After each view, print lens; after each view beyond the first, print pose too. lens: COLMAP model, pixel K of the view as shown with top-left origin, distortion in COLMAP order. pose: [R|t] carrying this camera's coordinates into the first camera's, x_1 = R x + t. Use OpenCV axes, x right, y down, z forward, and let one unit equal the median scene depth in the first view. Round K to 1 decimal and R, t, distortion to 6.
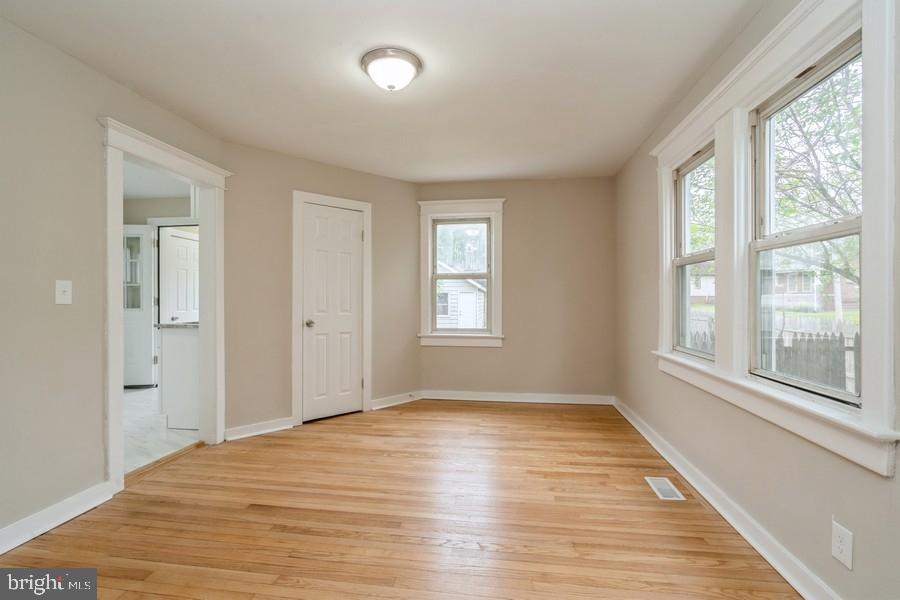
lens RADIAL K [[404.0, 0, 450.0], [0, 404.0, 300.0], [0, 0, 1]] dist [0.001839, 0.000290]
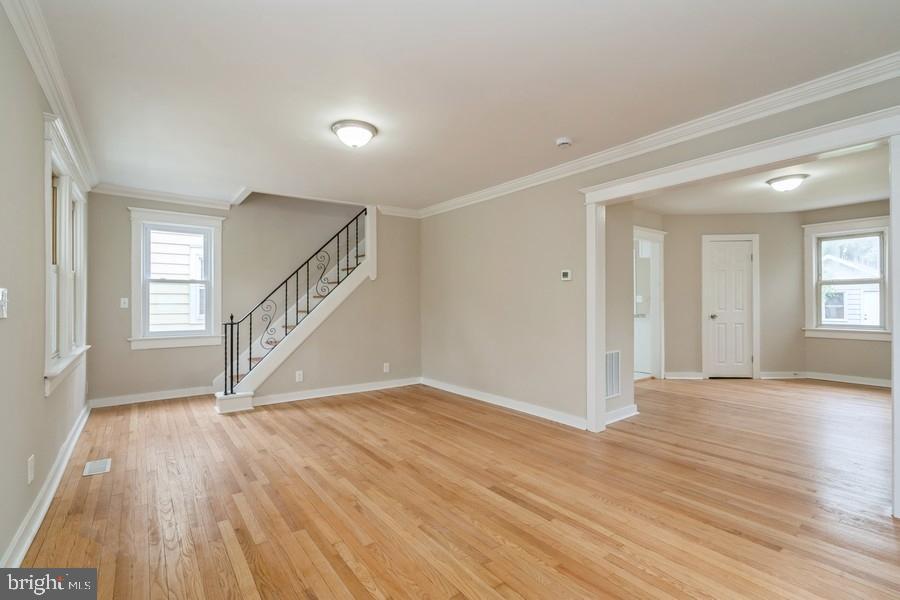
lens RADIAL K [[404.0, 0, 450.0], [0, 404.0, 300.0], [0, 0, 1]] dist [0.001839, 0.000290]
pose [[0.708986, -0.005503, -0.705201, 0.035739], [0.003334, 0.999985, -0.004452, -0.002793], [0.705215, 0.000805, 0.708993, -0.727283]]
